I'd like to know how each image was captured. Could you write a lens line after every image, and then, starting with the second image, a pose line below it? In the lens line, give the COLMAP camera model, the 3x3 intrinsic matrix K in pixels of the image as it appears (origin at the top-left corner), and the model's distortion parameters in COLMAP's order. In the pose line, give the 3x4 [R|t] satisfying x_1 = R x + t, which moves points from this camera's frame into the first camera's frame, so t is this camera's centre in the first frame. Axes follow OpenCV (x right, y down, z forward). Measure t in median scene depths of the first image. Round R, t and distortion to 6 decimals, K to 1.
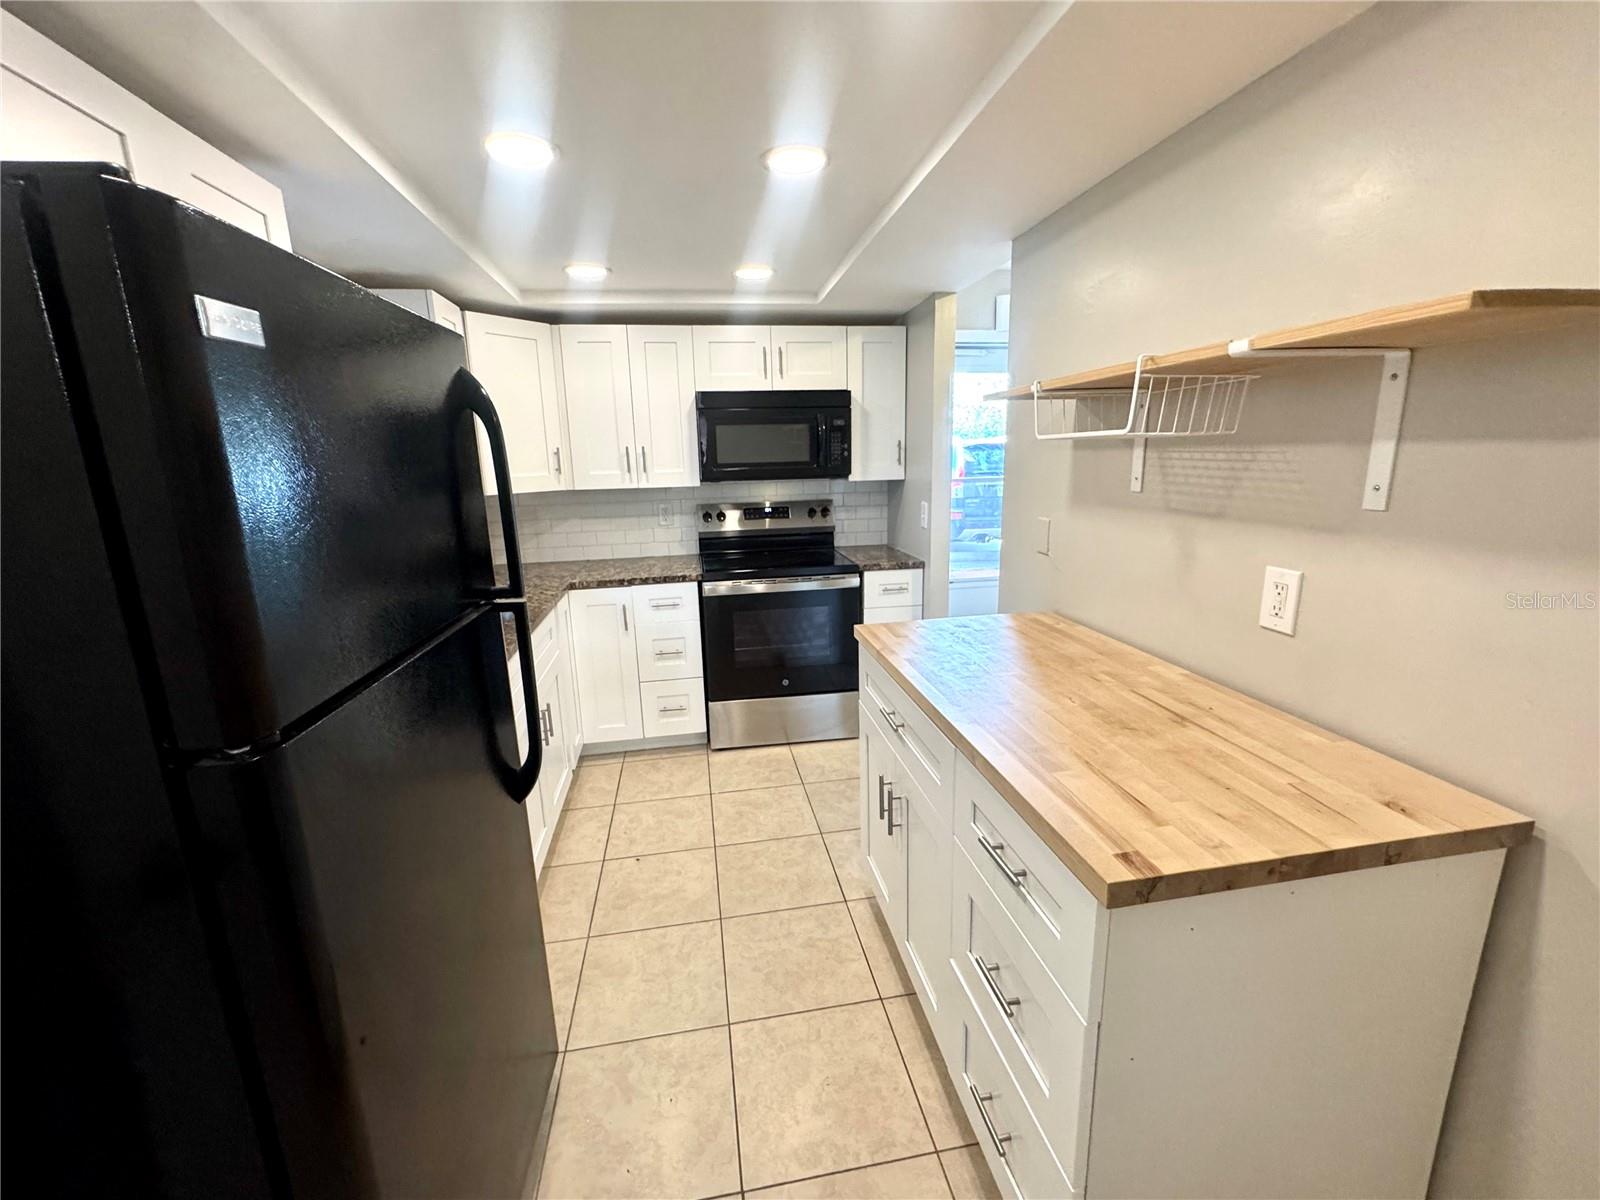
lens RADIAL K [[663.6, 0, 803.6], [0, 663.6, 596.7], [0, 0, 1]] dist [-0.004403, 0.000035]
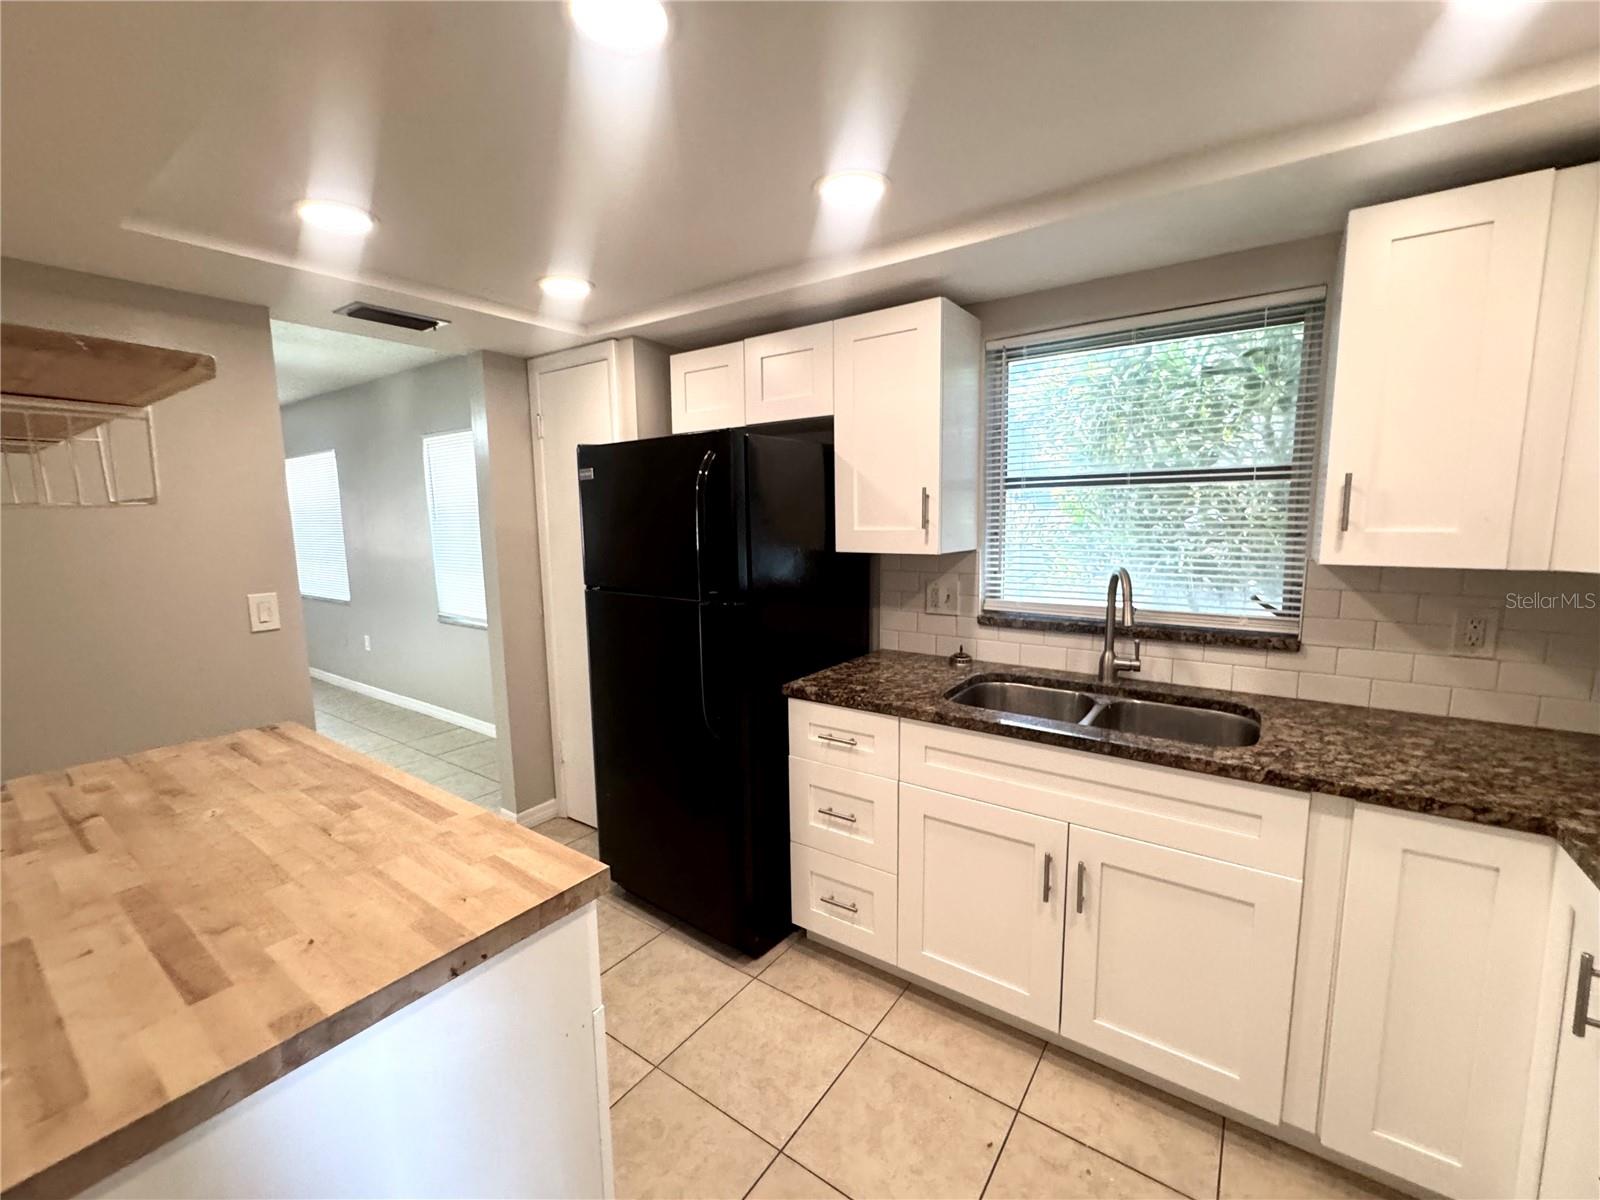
lens RADIAL K [[663.6, 0, 801.0], [0, 663.6, 598.7], [0, 0, 1]] dist [-0.004403, 0.000035]
pose [[-0.708760, 0.129150, -0.693527, 0.185687], [-0.116101, 0.948339, 0.295252, -0.194690], [0.695830, 0.289782, -0.657150, 0.884623]]
